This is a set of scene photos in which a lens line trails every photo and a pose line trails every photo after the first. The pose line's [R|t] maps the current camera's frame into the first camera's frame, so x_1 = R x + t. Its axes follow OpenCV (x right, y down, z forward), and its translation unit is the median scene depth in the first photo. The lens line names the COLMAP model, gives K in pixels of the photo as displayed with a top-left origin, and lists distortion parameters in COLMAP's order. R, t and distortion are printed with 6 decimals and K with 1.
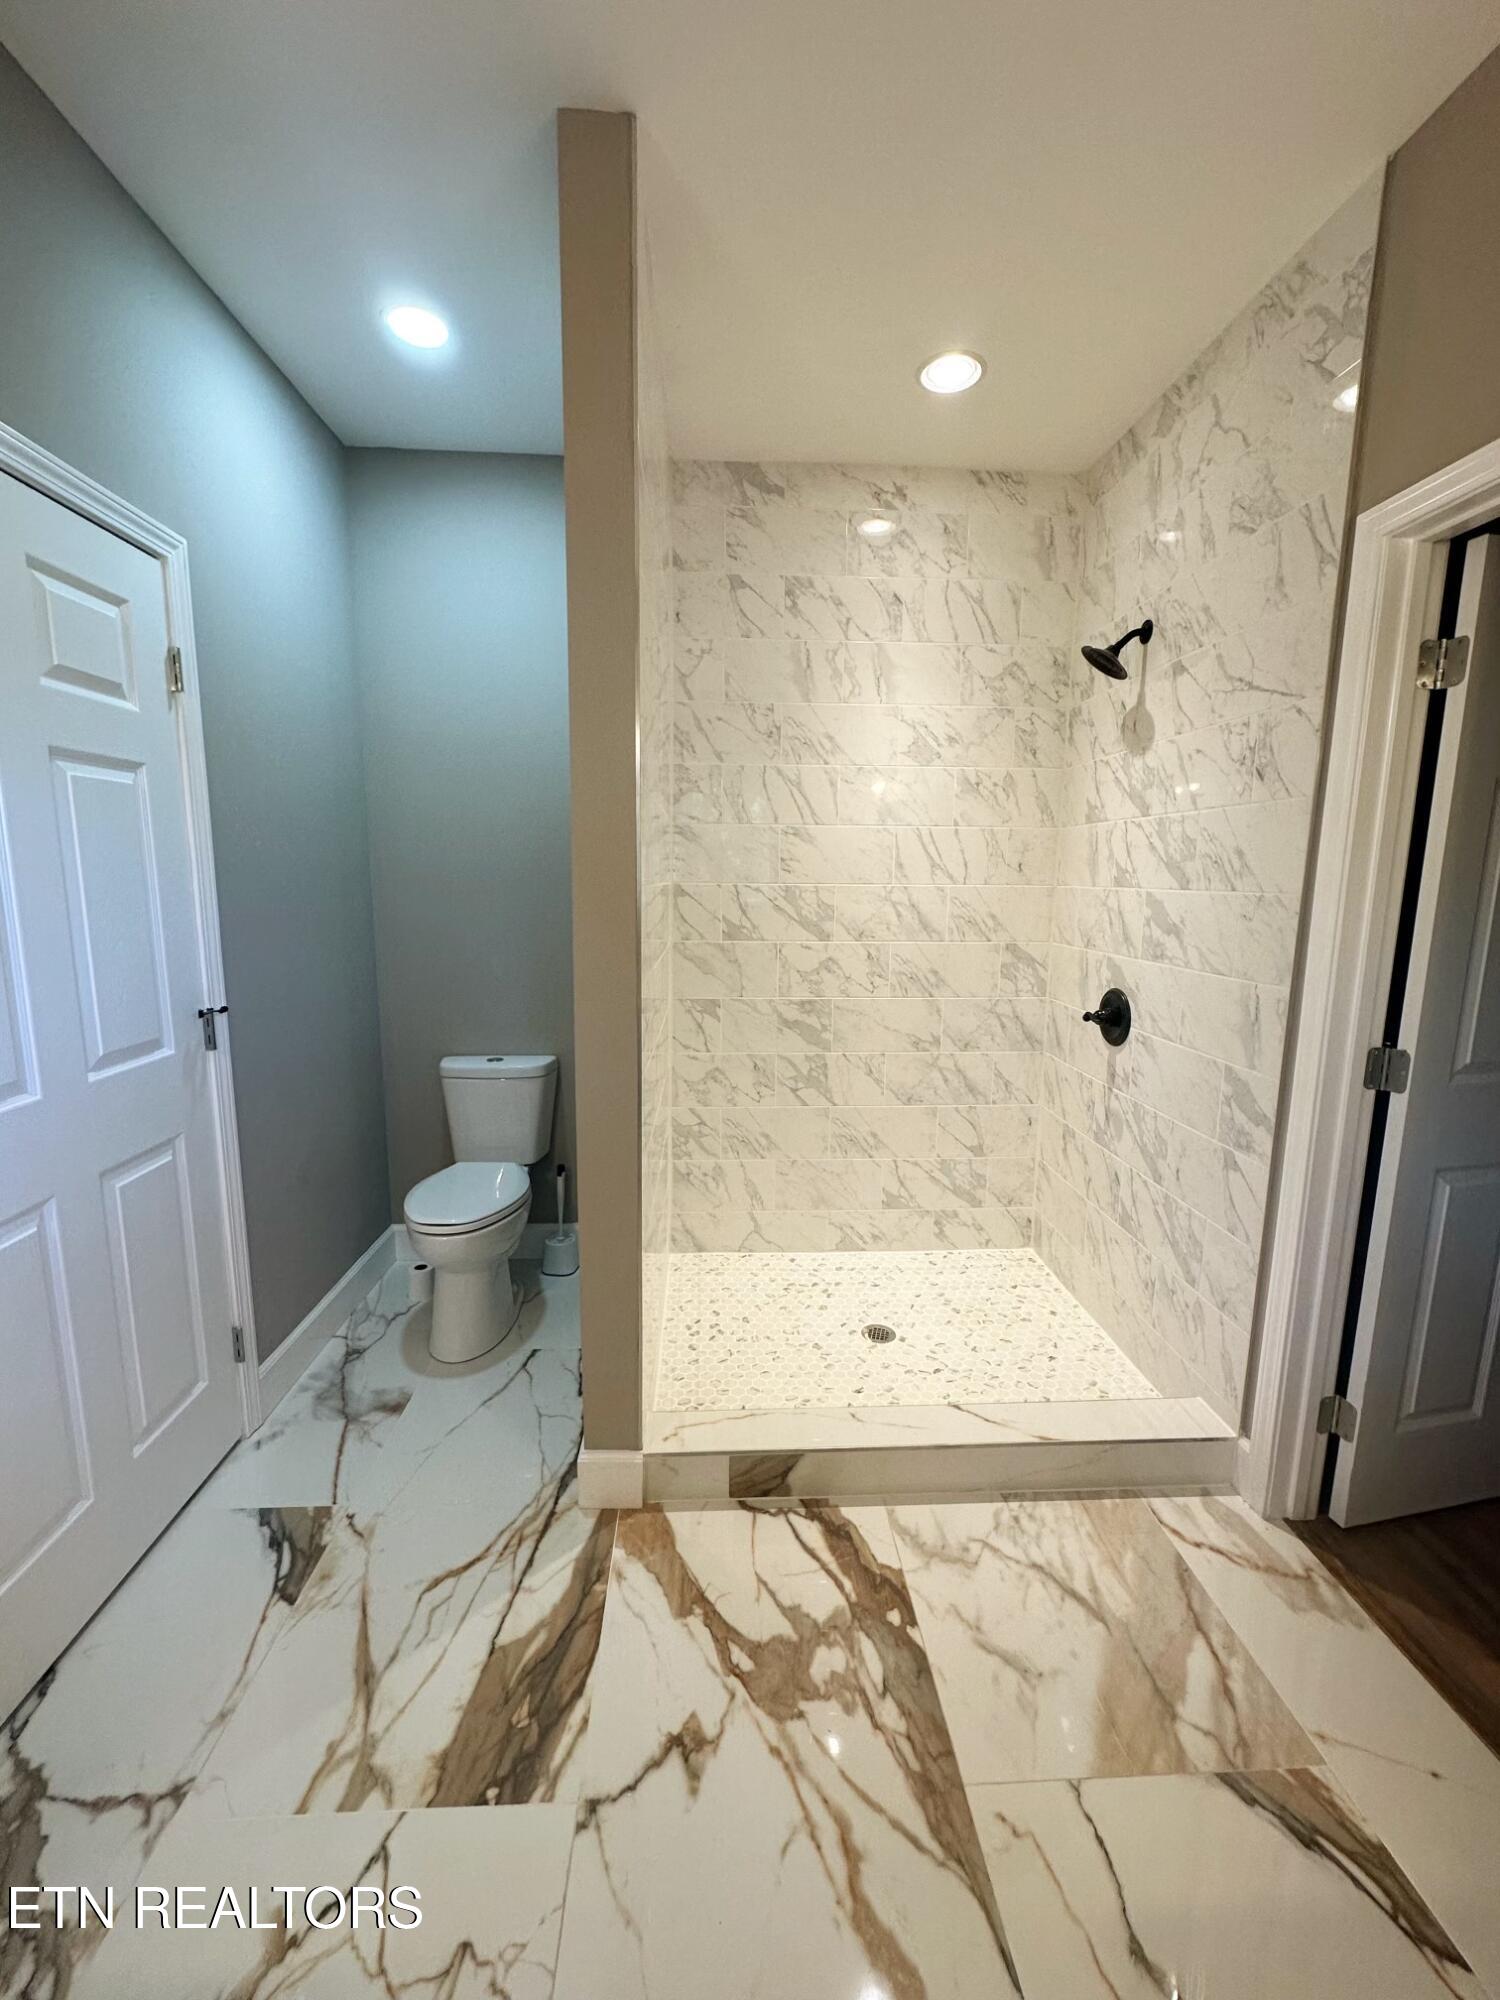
lens RADIAL K [[795.0, 0, 751.0], [0, 795.0, 1001.2], [0, 0, 1]] dist [-0.000731, 0.000380]
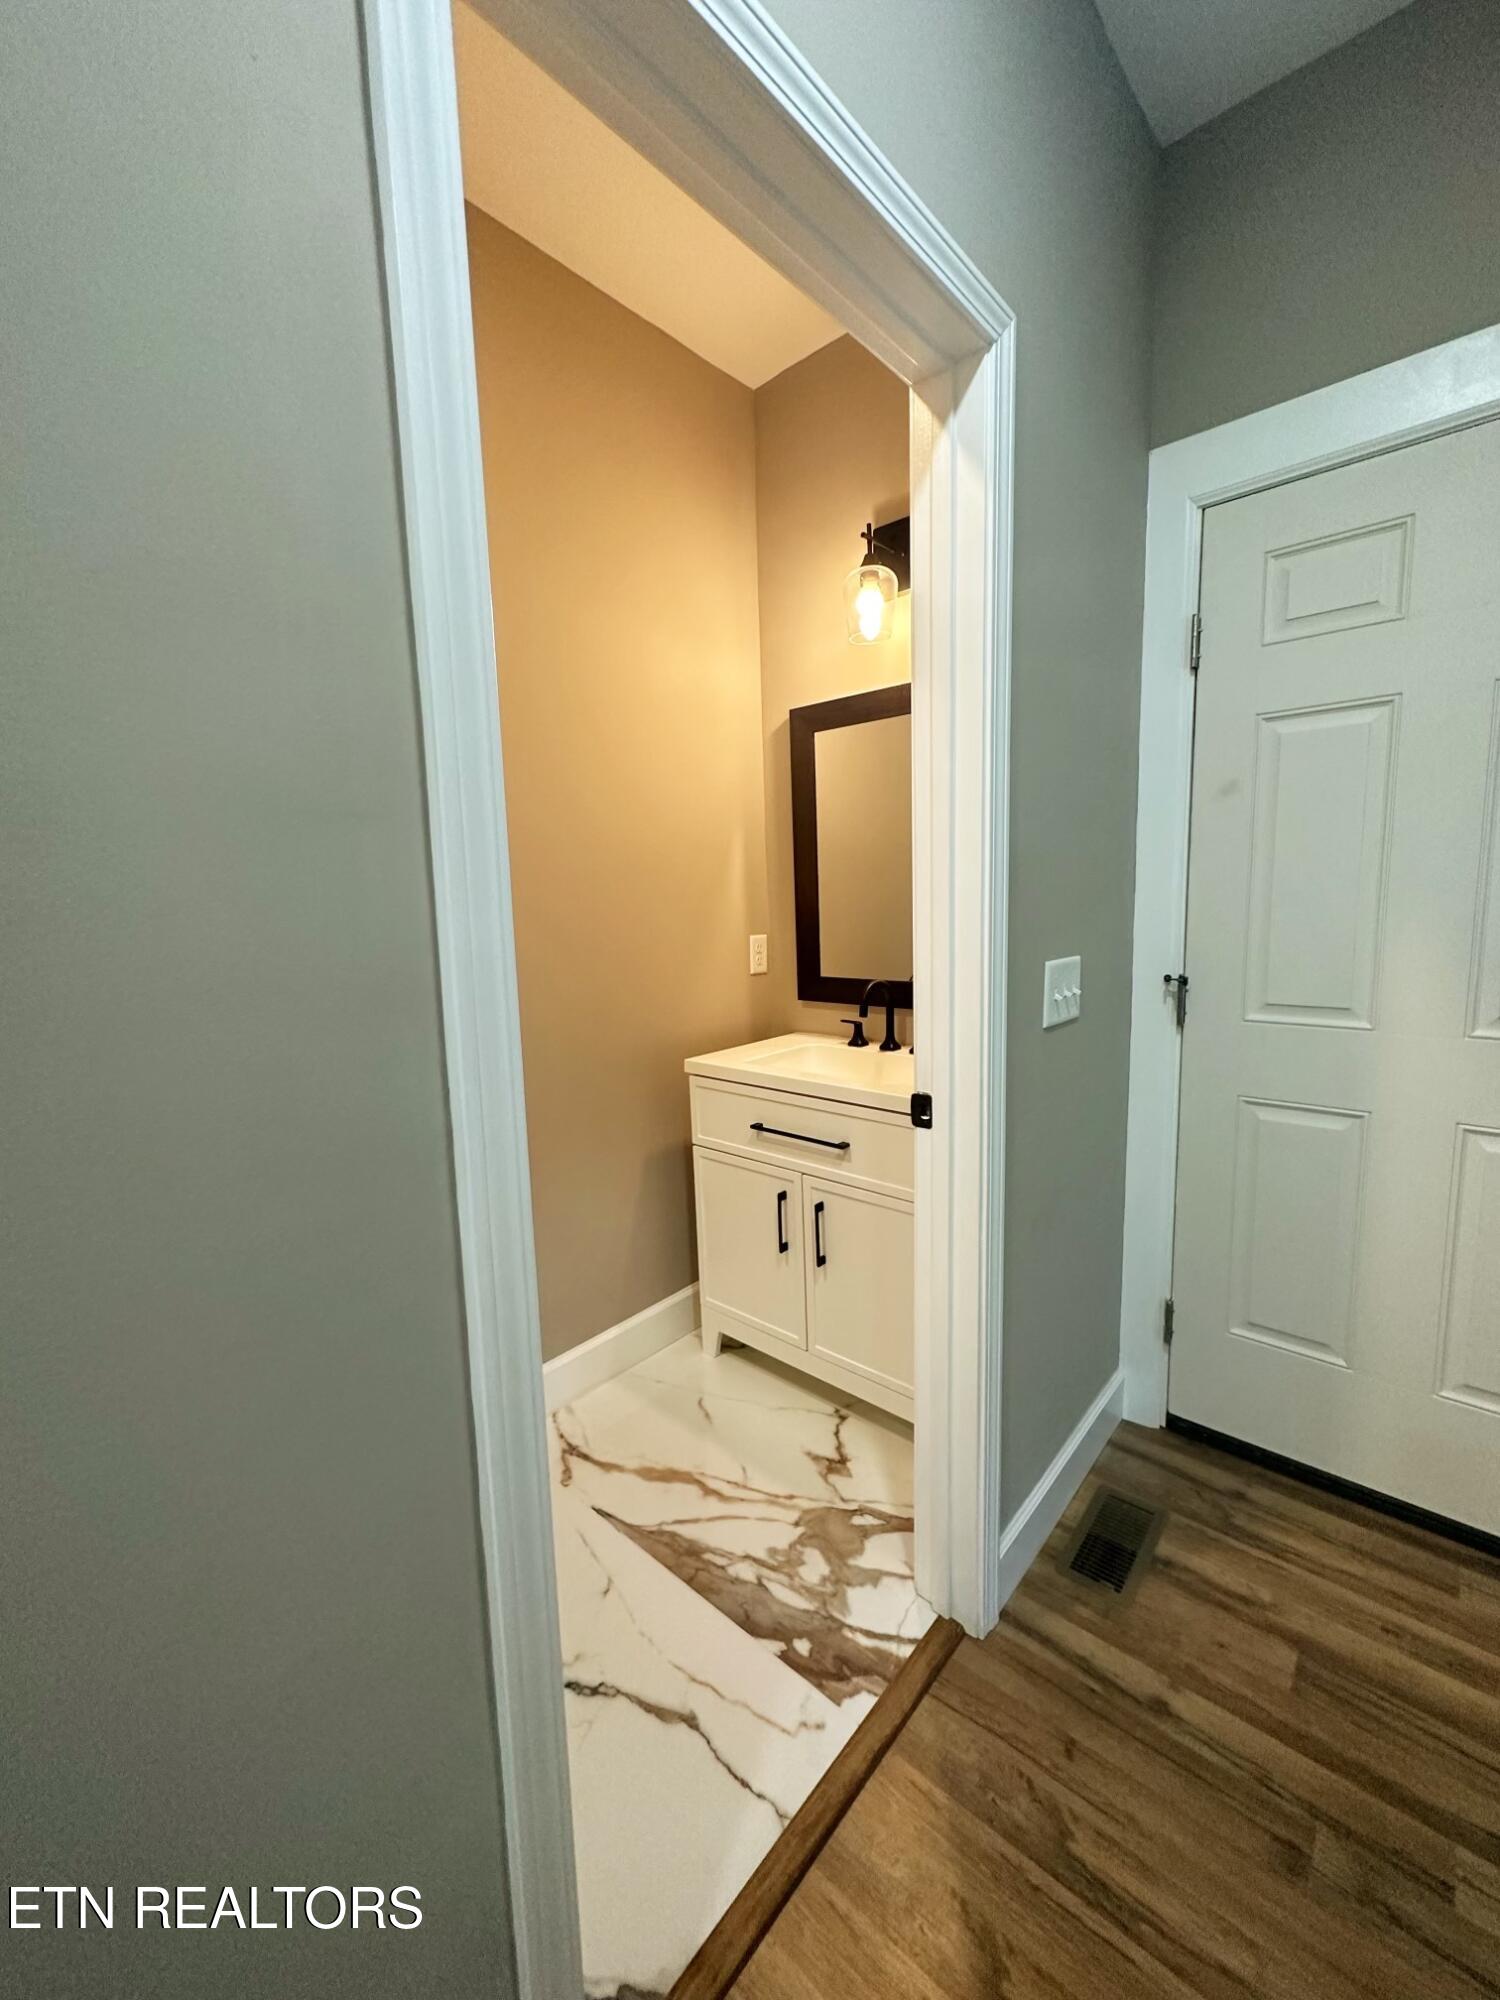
lens RADIAL K [[795.0, 0, 750.4], [0, 795.0, 1002.8], [0, 0, 1]] dist [-0.000731, 0.000380]
pose [[-0.708439, 0.091931, -0.699760, 0.858112], [-0.101305, 0.967968, 0.229728, -0.131332], [0.698464, 0.233638, -0.676433, 1.539331]]
